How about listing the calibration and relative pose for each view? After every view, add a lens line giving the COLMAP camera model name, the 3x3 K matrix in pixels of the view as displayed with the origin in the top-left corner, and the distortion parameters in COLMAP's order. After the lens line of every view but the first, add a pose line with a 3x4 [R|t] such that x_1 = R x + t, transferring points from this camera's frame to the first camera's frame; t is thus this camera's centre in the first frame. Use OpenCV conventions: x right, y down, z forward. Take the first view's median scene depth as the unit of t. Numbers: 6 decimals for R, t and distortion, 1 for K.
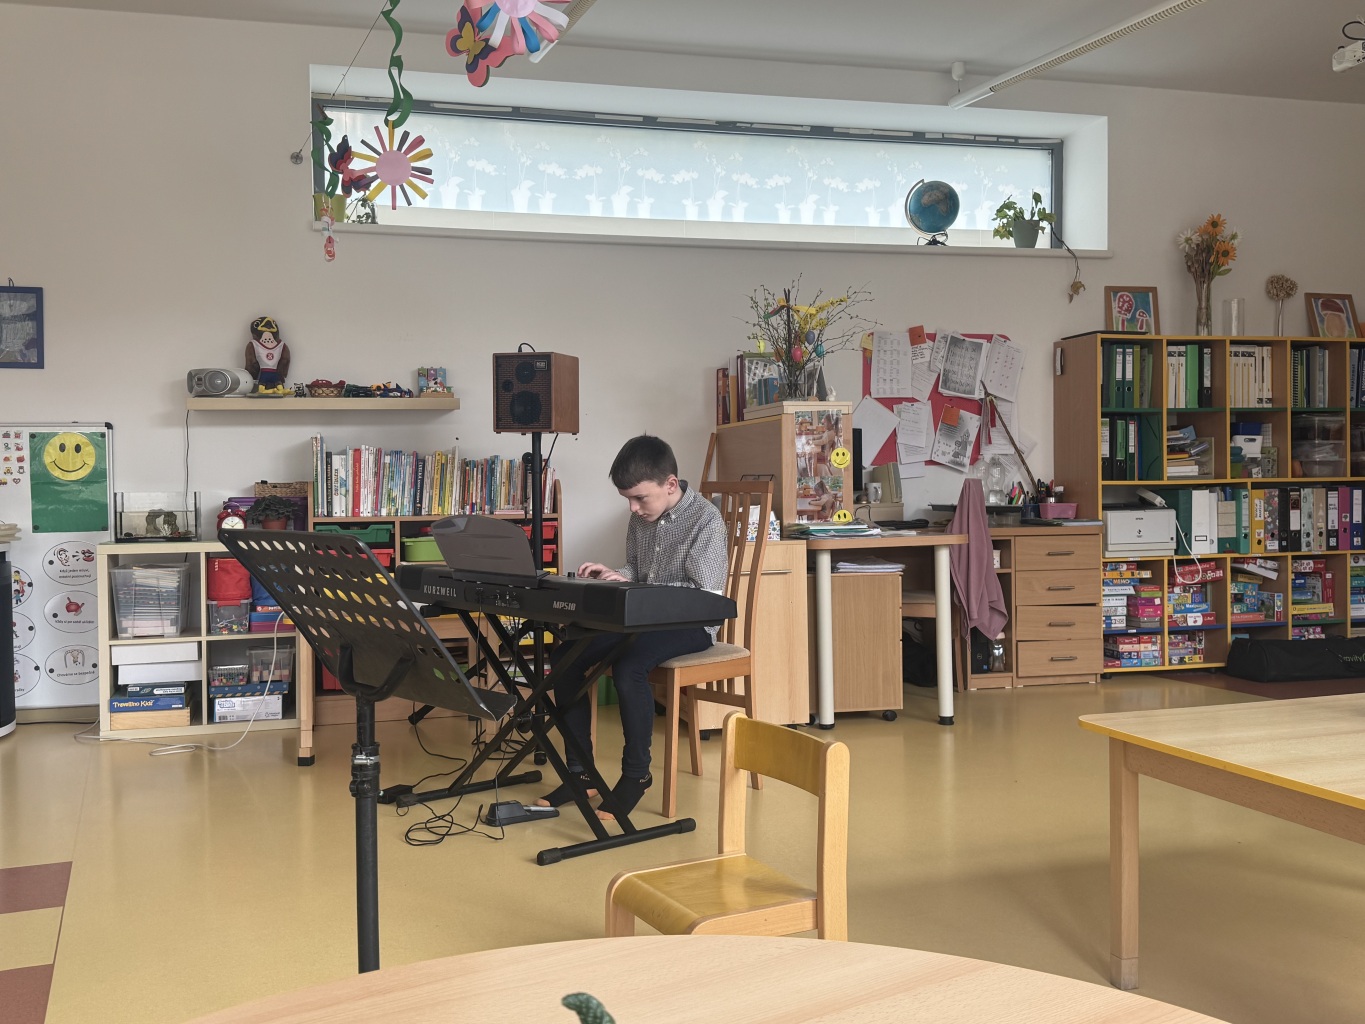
lens RADIAL K [[1298.7, 0, 685.3], [0, 1298.7, 517.7], [0, 0, 1]] dist [0.092201, 0.000000]
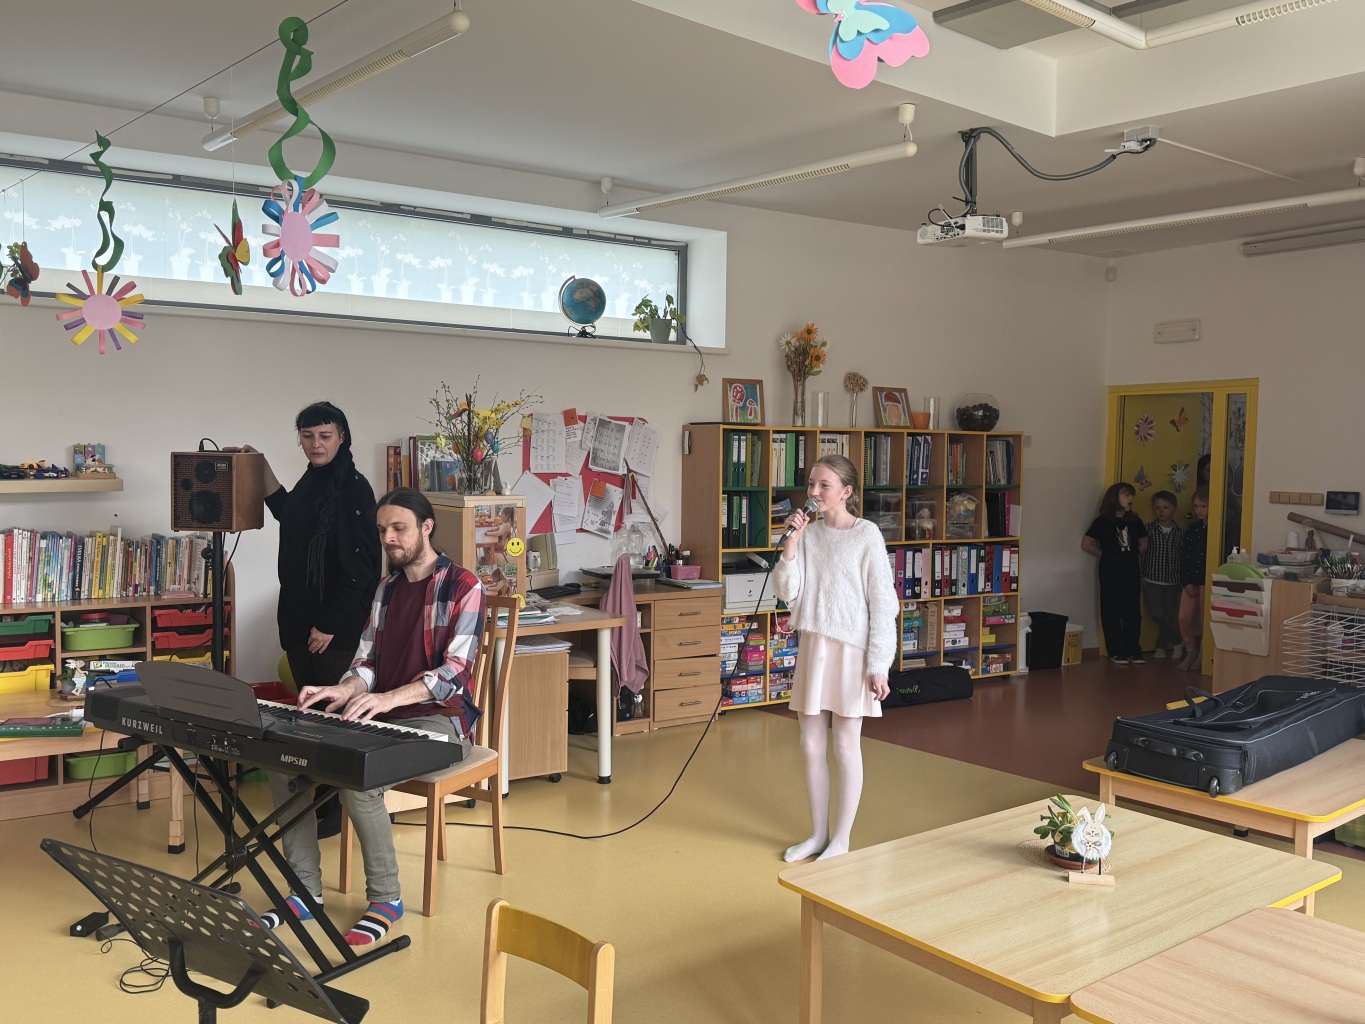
lens RADIAL K [[1201.6, 0, 681.2], [0, 1201.6, 523.8], [0, 0, 1]] dist [0.142153, -0.250142]
pose [[0.948162, 0.003767, 0.317764, -0.064475], [-0.015493, 0.999289, 0.034381, -0.092579], [-0.317409, -0.037522, 0.947546, -0.012216]]
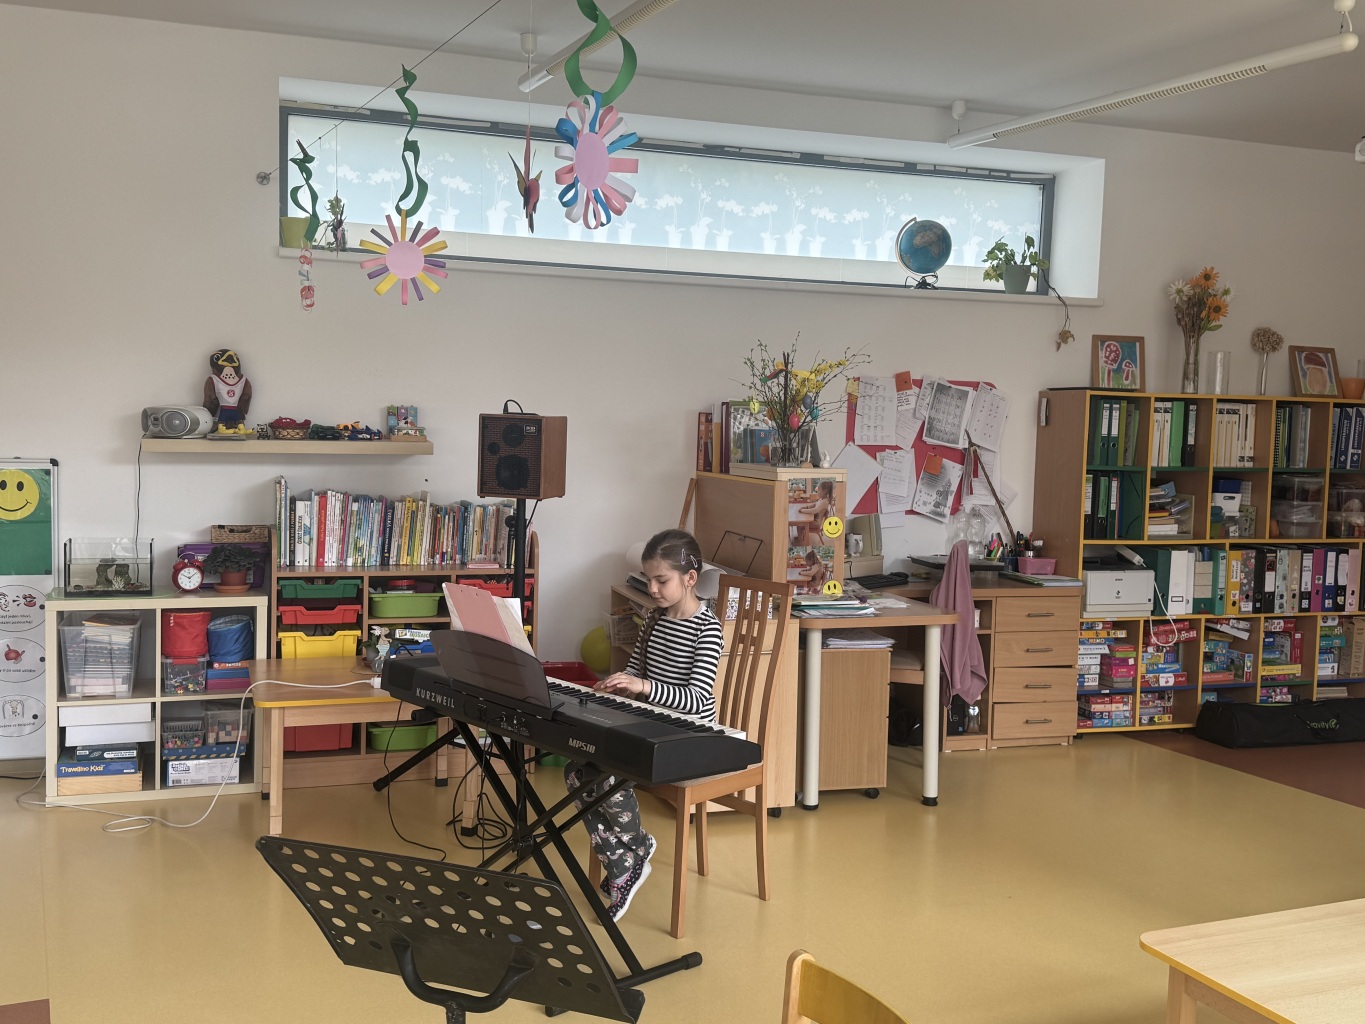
lens RADIAL K [[1333.1, 0, 679.3], [0, 1333.1, 523.4], [0, 0, 1]] dist [0.107487, 0.000000]
pose [[0.997453, 0.033162, 0.063151, -0.051720], [-0.036409, 0.998036, 0.050983, -0.085527], [-0.061337, -0.053152, 0.996701, 0.013900]]
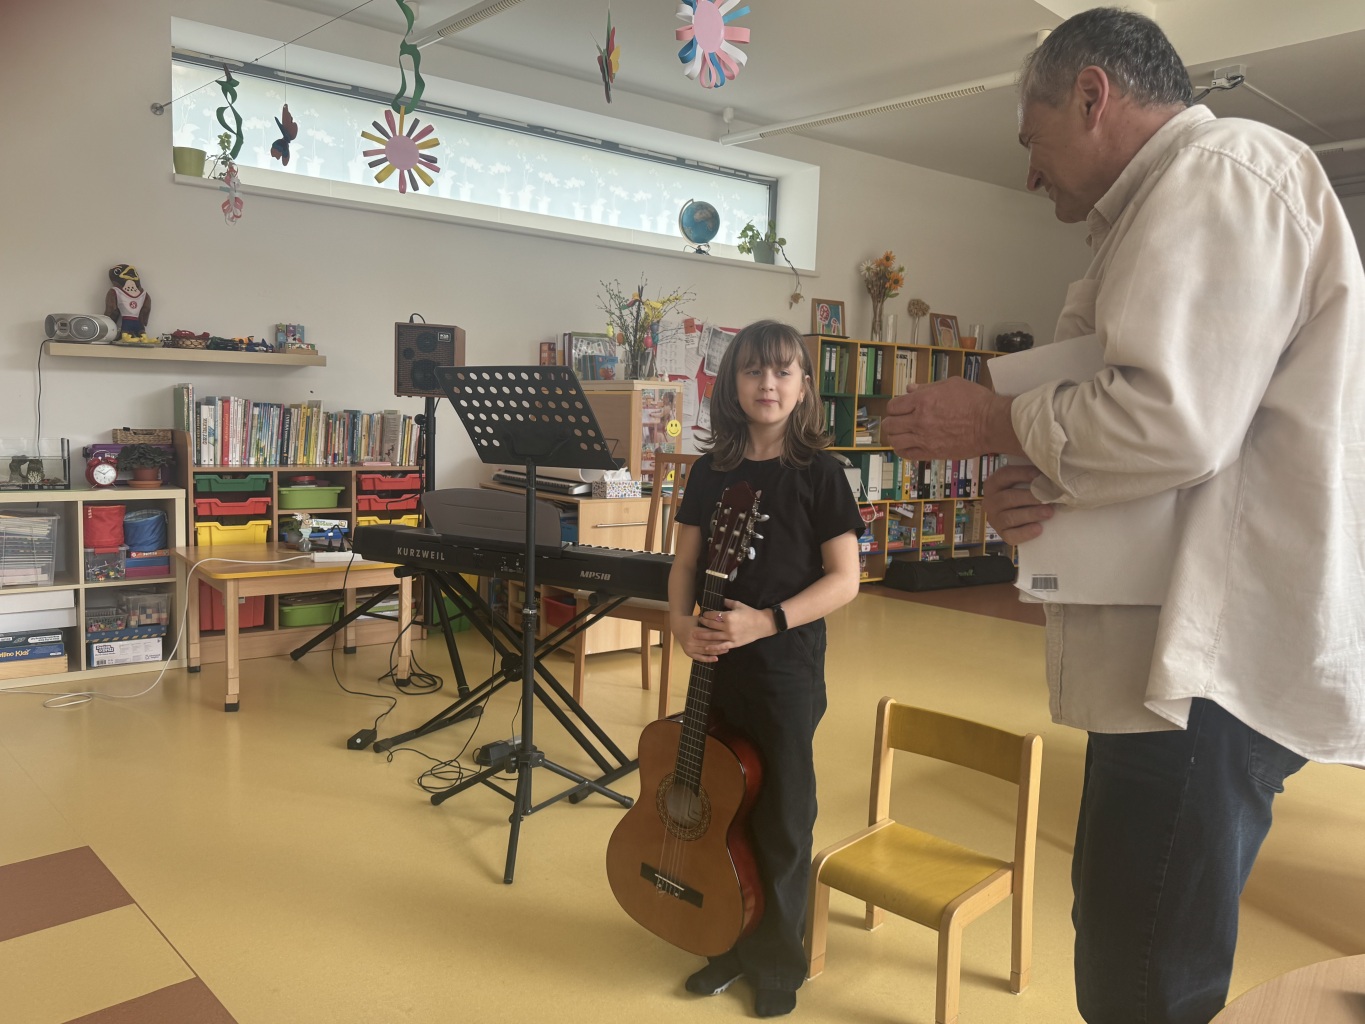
lens RADIAL K [[1005.0, 0, 689.5], [0, 1005.0, 511.4], [0, 0, 1]] dist [0.092444, -0.144308]
pose [[0.928176, 0.004183, 0.372119, -0.197535], [-0.031350, 0.997261, 0.066987, -0.028281], [-0.370820, -0.073842, 0.925765, 0.095663]]
